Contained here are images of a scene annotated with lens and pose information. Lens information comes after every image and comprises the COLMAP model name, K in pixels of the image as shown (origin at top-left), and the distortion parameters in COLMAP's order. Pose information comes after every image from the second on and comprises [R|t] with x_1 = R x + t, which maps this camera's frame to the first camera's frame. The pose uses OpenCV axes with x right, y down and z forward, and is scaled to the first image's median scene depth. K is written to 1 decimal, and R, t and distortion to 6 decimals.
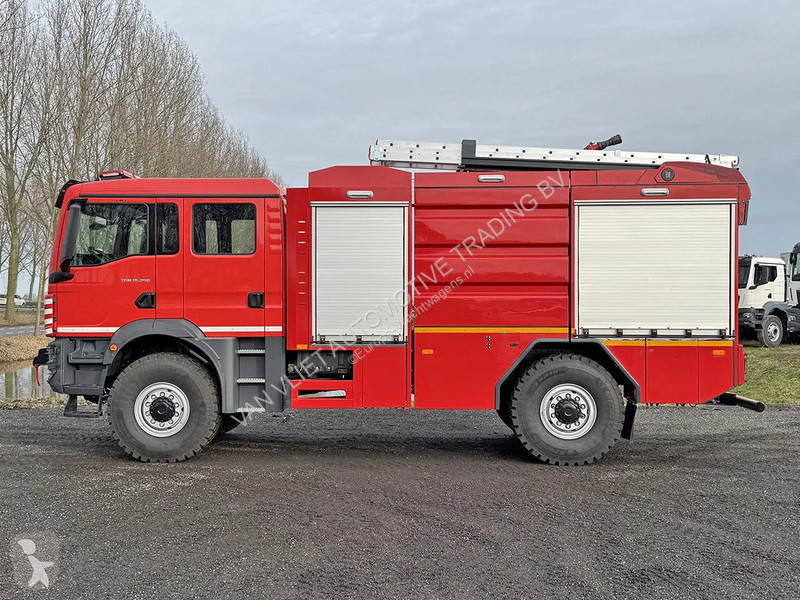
lens RADIAL K [[529.0, 0, 433.9], [0, 529.0, 305.7], [0, 0, 1]] dist [0.093416, -0.135174]
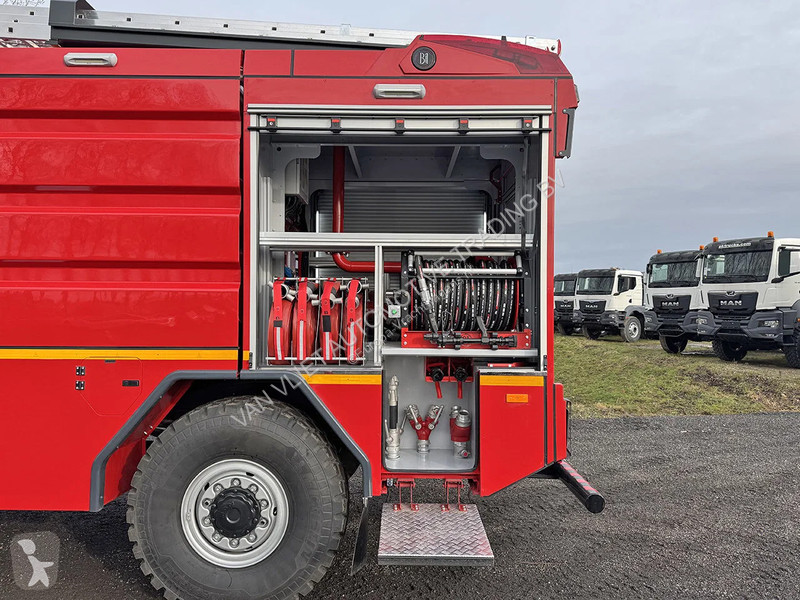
lens RADIAL K [[396.7, 0, 400.0], [0, 396.7, 300.0], [0, 0, 1]] dist [-0.004181, -0.000950]
pose [[0.999538, 0.006099, 0.029790, 0.392682], [-0.005542, 0.999809, -0.018745, -0.000363], [-0.029899, 0.018571, 0.999380, 0.602751]]
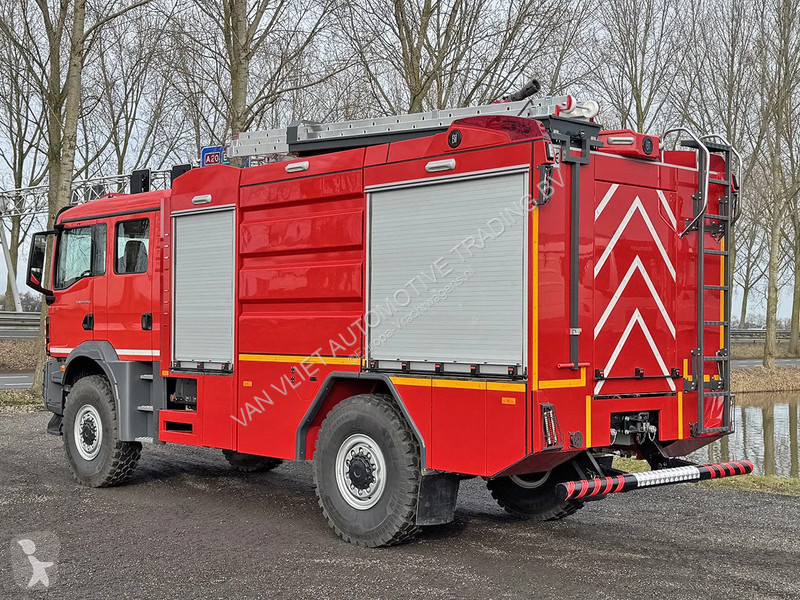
lens RADIAL K [[1083.1, 0, 400.0], [0, 1083.1, 300.0], [0, 0, 1]] dist [0.093806, -0.014567]
pose [[0.709609, -0.014360, -0.704449, 1.334275], [-0.007316, 0.999588, -0.027746, 0.001812], [0.704557, 0.024843, 0.709212, -0.032435]]
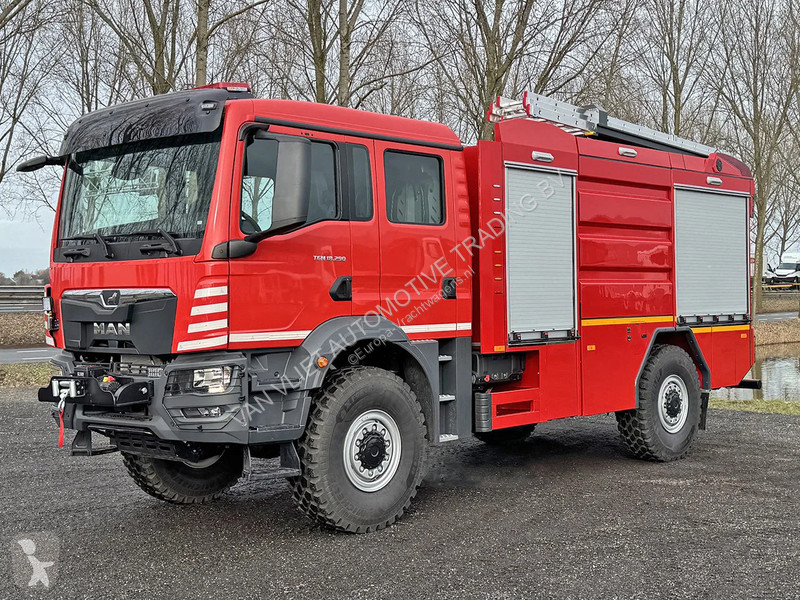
lens RADIAL K [[1083.1, 0, 400.0], [0, 1083.1, 300.0], [0, 0, 1]] dist [0.093806, -0.014567]
pose [[0.661056, -0.009420, 0.750277, -1.511001], [0.018895, 0.999813, -0.004094, 0.011174], [-0.750099, 0.016883, 0.661110, 0.073650]]
